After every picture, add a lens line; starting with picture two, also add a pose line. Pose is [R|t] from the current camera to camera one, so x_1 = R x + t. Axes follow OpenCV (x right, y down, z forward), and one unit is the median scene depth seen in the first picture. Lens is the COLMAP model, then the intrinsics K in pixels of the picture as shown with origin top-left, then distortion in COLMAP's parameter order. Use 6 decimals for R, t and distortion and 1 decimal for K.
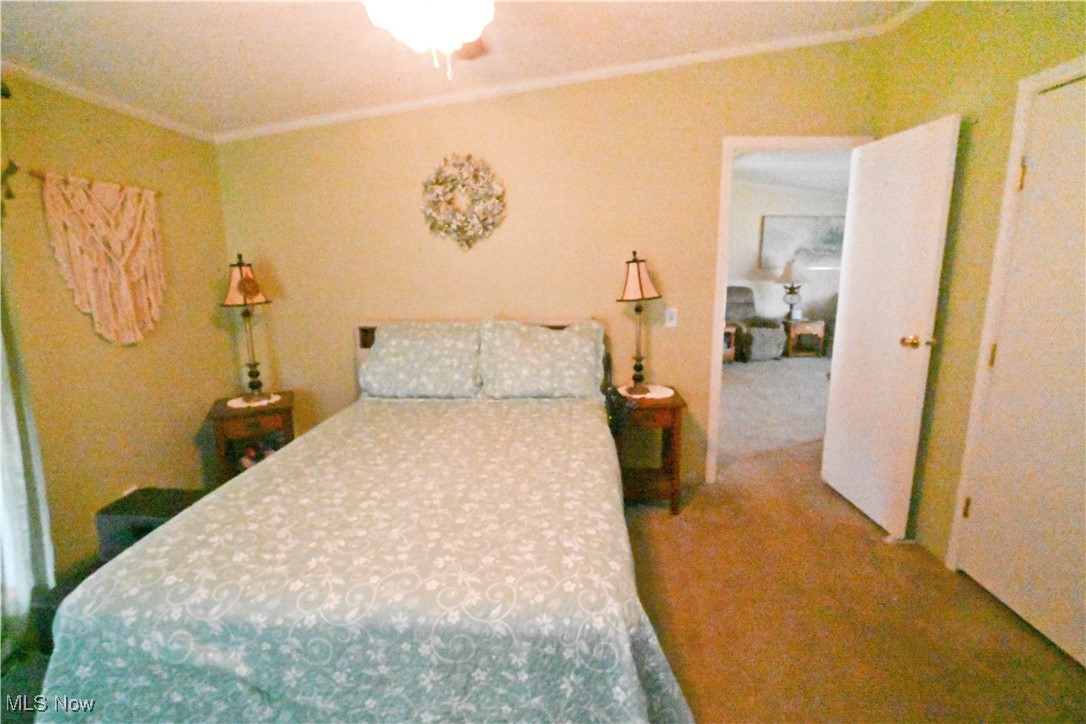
lens RADIAL K [[510.7, 0, 543.0], [0, 510.7, 362.0], [0, 0, 1]] dist [-0.004386, -0.001931]
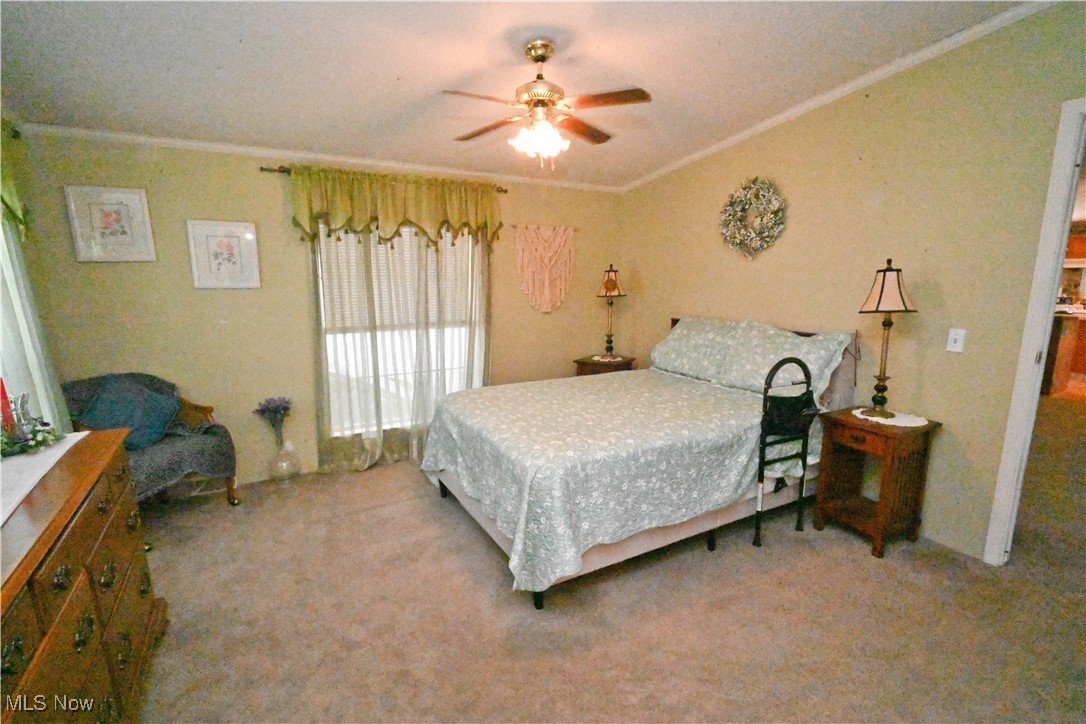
lens RADIAL K [[507.0, 0, 549.2], [0, 507.0, 369.1], [0, 0, 1]] dist [-0.001102, -0.000342]
pose [[0.522927, 0.170057, -0.835241, 0.673981], [-0.165625, 0.981492, 0.096139, -0.012453], [0.836131, 0.088063, 0.541414, 0.022933]]
